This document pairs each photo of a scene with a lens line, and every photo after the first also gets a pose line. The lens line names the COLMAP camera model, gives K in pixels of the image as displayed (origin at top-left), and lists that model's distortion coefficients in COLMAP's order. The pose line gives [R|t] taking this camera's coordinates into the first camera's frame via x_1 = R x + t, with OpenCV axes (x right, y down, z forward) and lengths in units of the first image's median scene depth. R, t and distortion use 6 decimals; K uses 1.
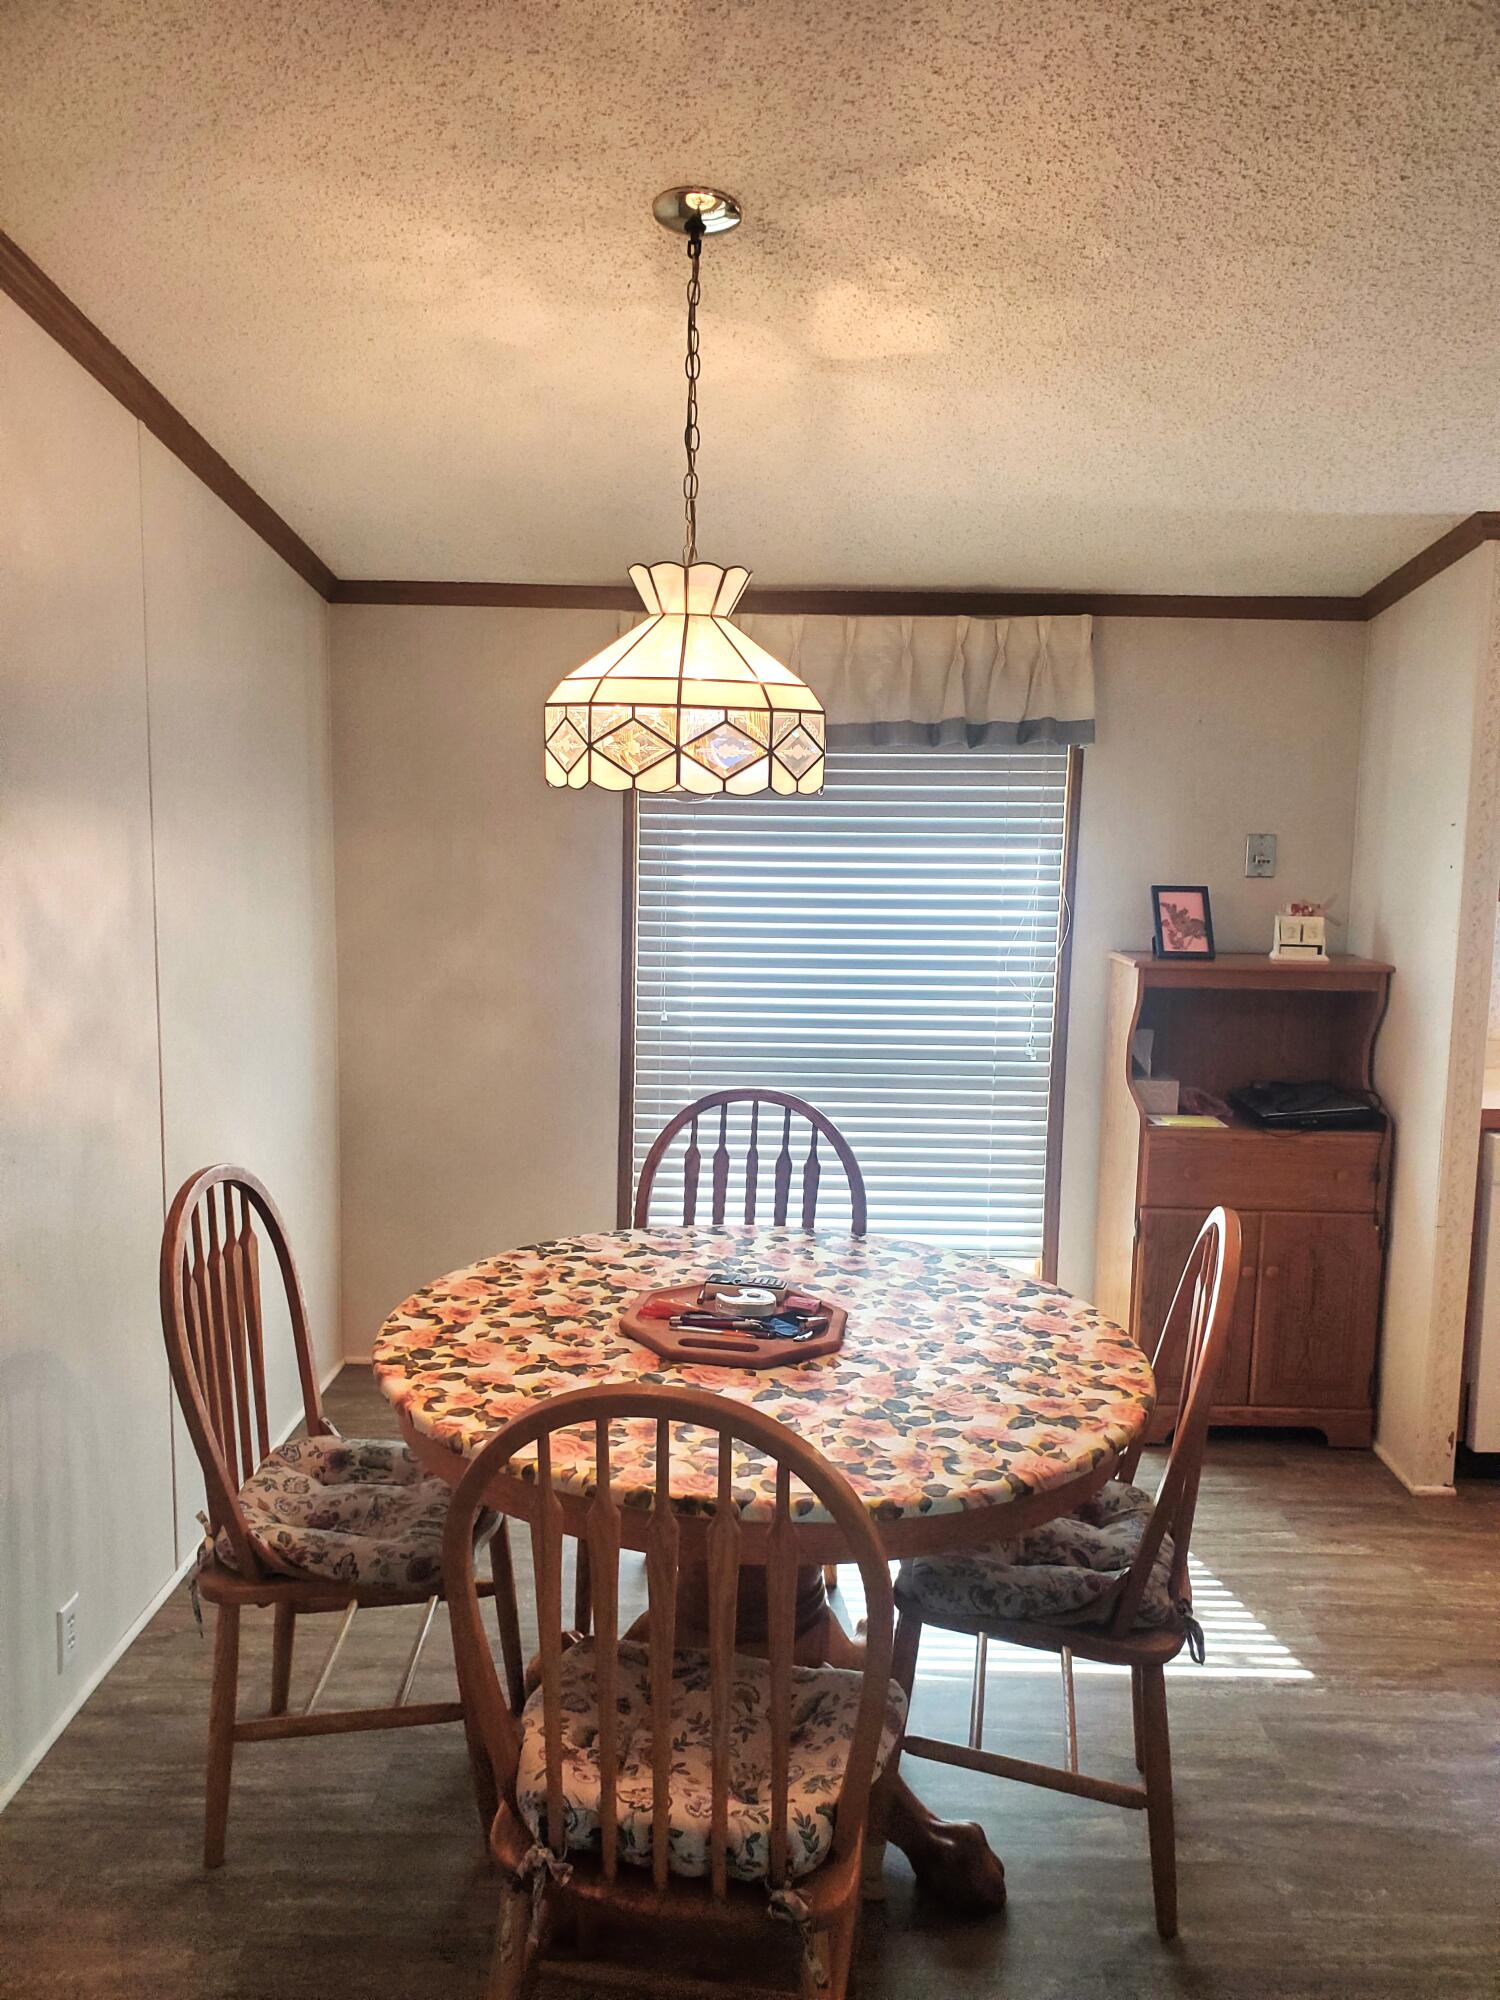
lens RADIAL K [[1603.2, 0, 748.7], [0, 1603.2, 1044.5], [0, 0, 1]] dist [0.123122, -0.307882]
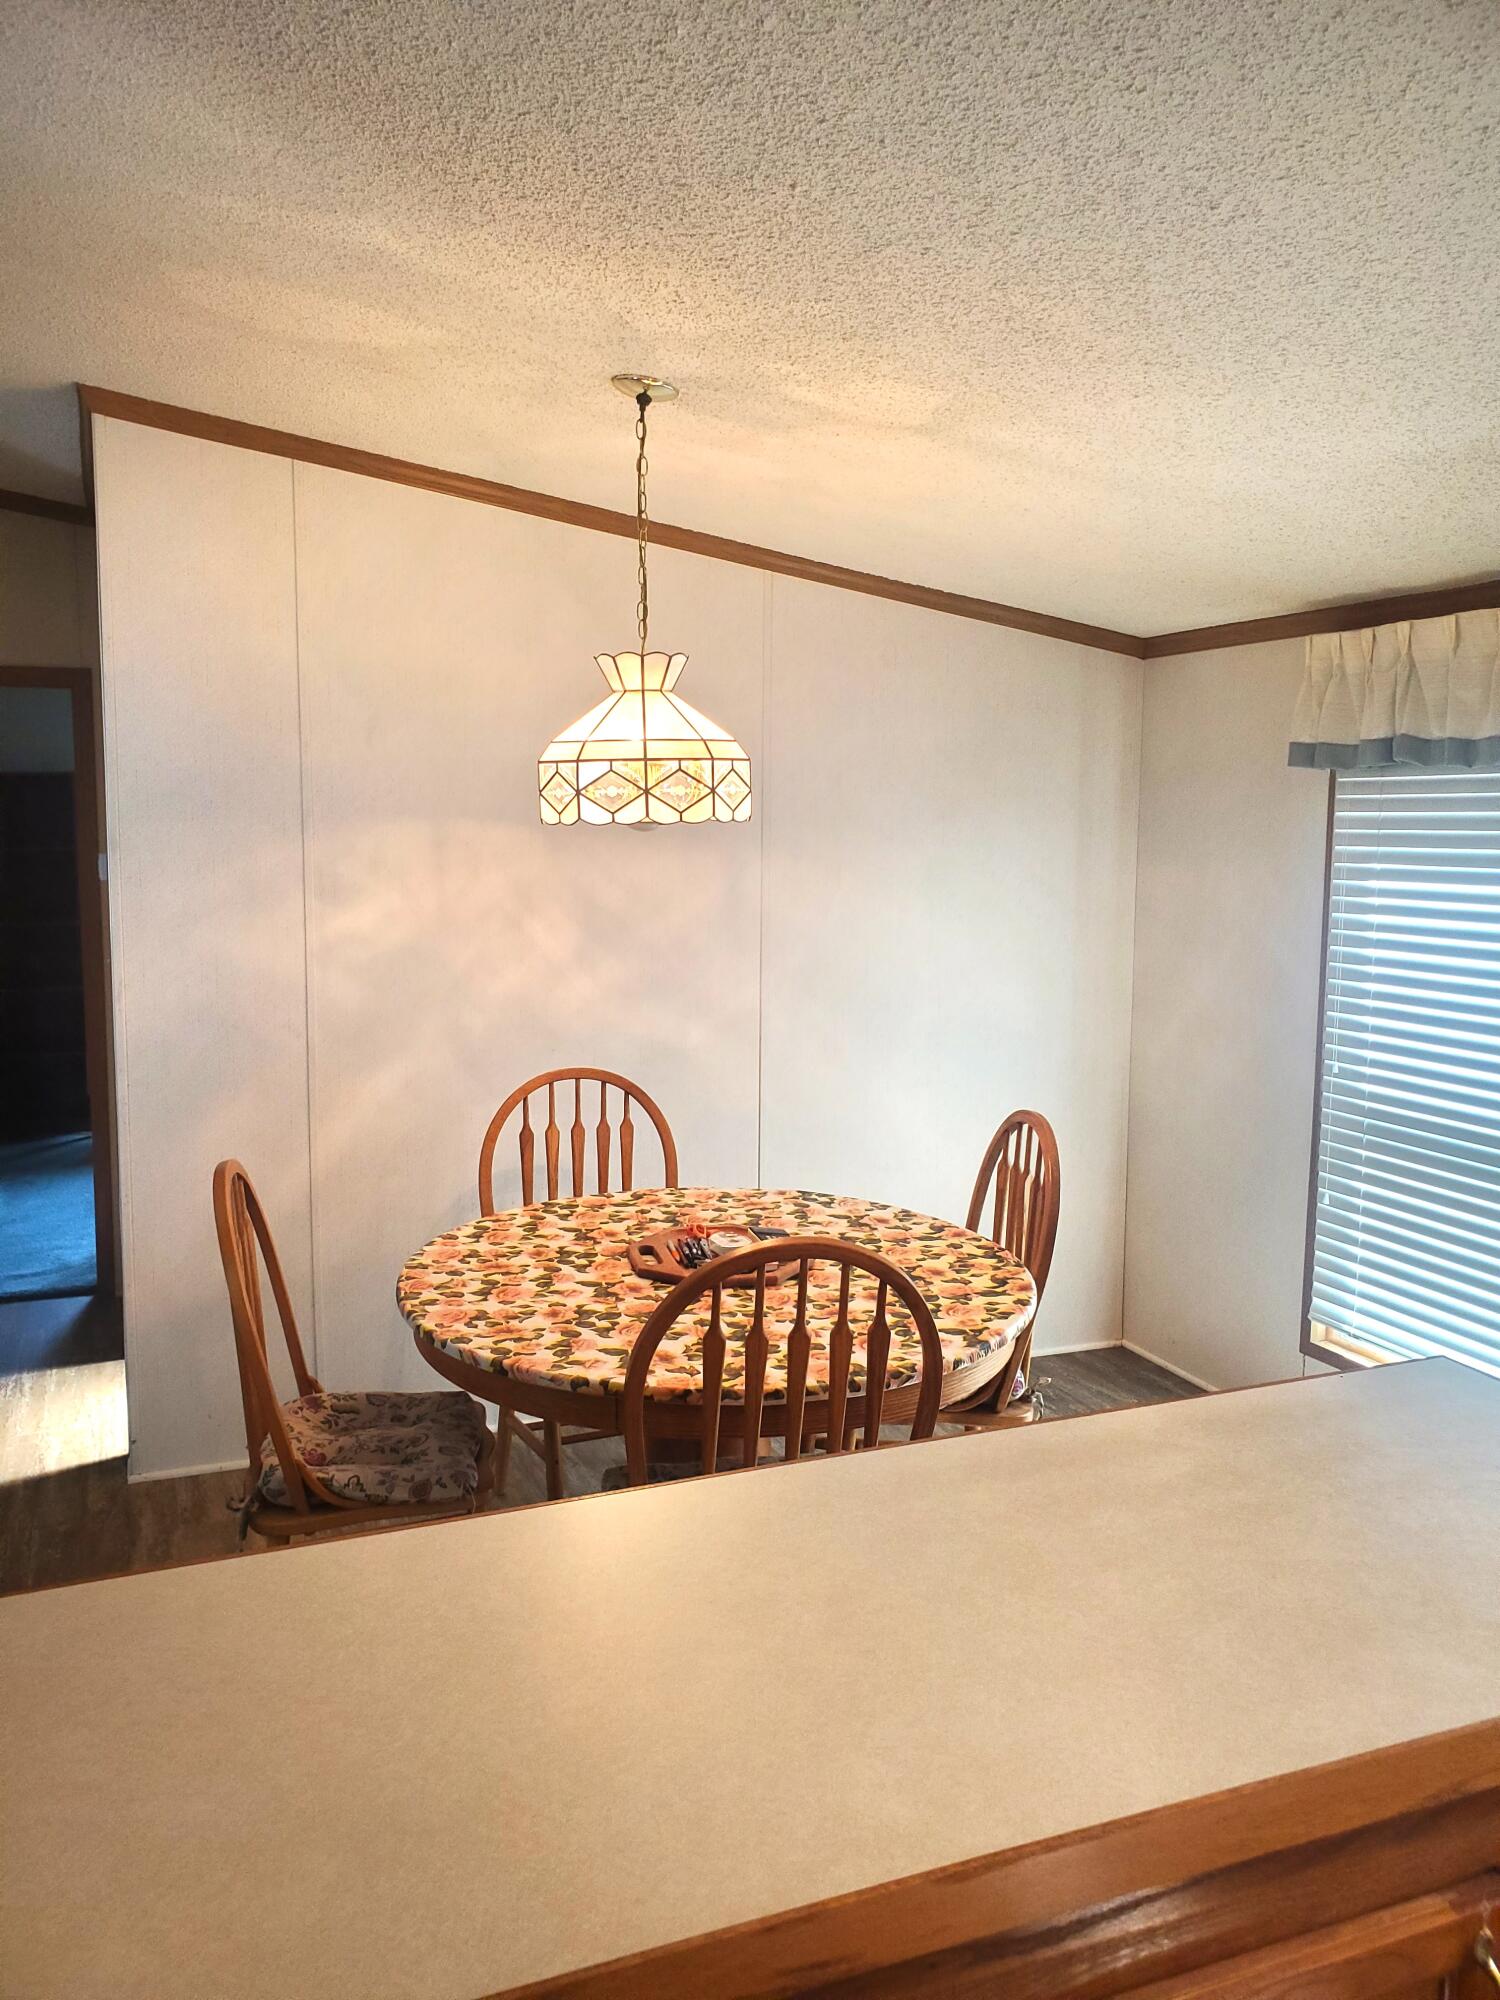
lens RADIAL K [[1603.0, 0, 750.0], [0, 1603.0, 1000.0], [0, 0, 1]] dist [0.254057, -0.001315]
pose [[0.411147, 0.100582, -0.906003, 1.204487], [-0.149454, 0.987883, 0.041850, -0.080932], [0.899234, 0.118199, 0.421197, 0.530552]]
